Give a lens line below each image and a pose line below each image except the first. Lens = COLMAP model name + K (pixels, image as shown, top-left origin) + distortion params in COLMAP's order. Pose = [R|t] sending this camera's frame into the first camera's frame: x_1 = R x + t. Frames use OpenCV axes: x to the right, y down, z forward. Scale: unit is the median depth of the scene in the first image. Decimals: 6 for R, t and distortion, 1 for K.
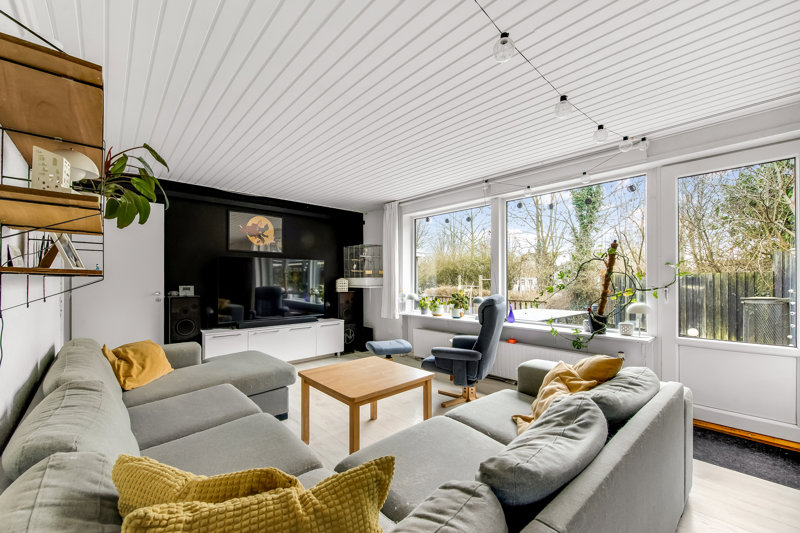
lens RADIAL K [[322.5, 0, 401.1], [0, 322.5, 280.8], [0, 0, 1]] dist [-0.000307, -0.000042]
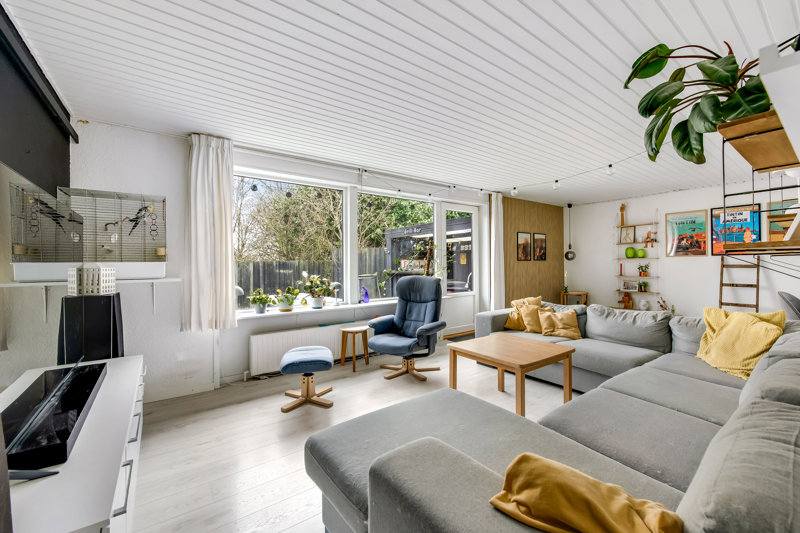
lens RADIAL K [[323.9, 0, 405.1], [0, 323.9, 263.2], [0, 0, 1]] dist [-0.001202, -0.000076]
pose [[0.095702, 0.002953, 0.995406, -0.939889], [0.013527, 0.999899, -0.004267, -0.000184], [-0.995318, 0.013873, 0.095652, 0.934985]]
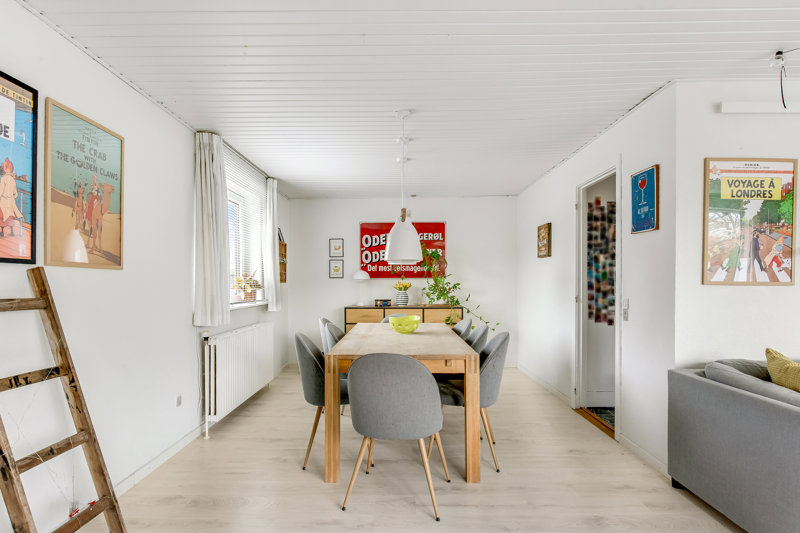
lens RADIAL K [[441.4, 0, 398.4], [0, 441.4, 285.1], [0, 0, 1]] dist [-0.004235, -0.000658]
pose [[-0.679029, 0.003223, -0.734104, 0.841098], [-0.001320, 0.999983, 0.005611, 0.000290], [0.734110, 0.004779, -0.679013, 0.196953]]
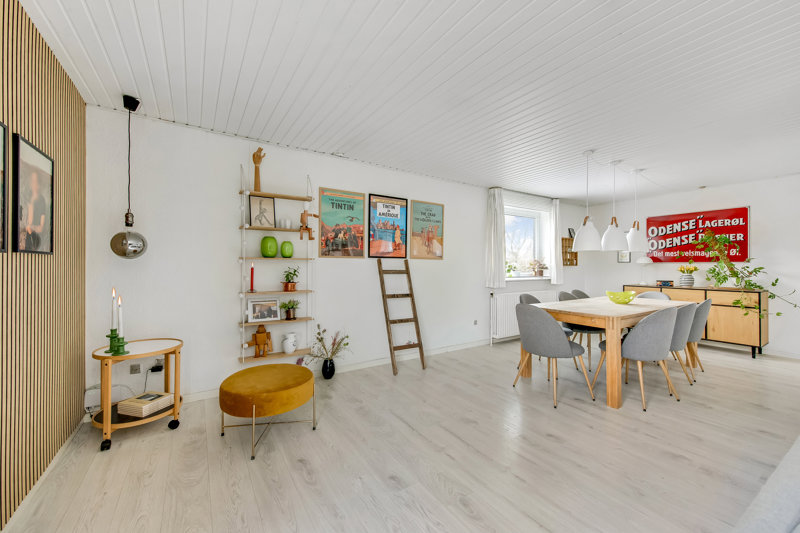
lens RADIAL K [[323.9, 0, 405.1], [0, 323.9, 263.2], [0, 0, 1]] dist [-0.001202, -0.000076]
pose [[-0.987197, -0.005611, 0.159404, 0.532338], [-0.006033, 0.999979, -0.002167, -0.003101], [-0.159389, -0.003101, -0.987211, 0.706971]]
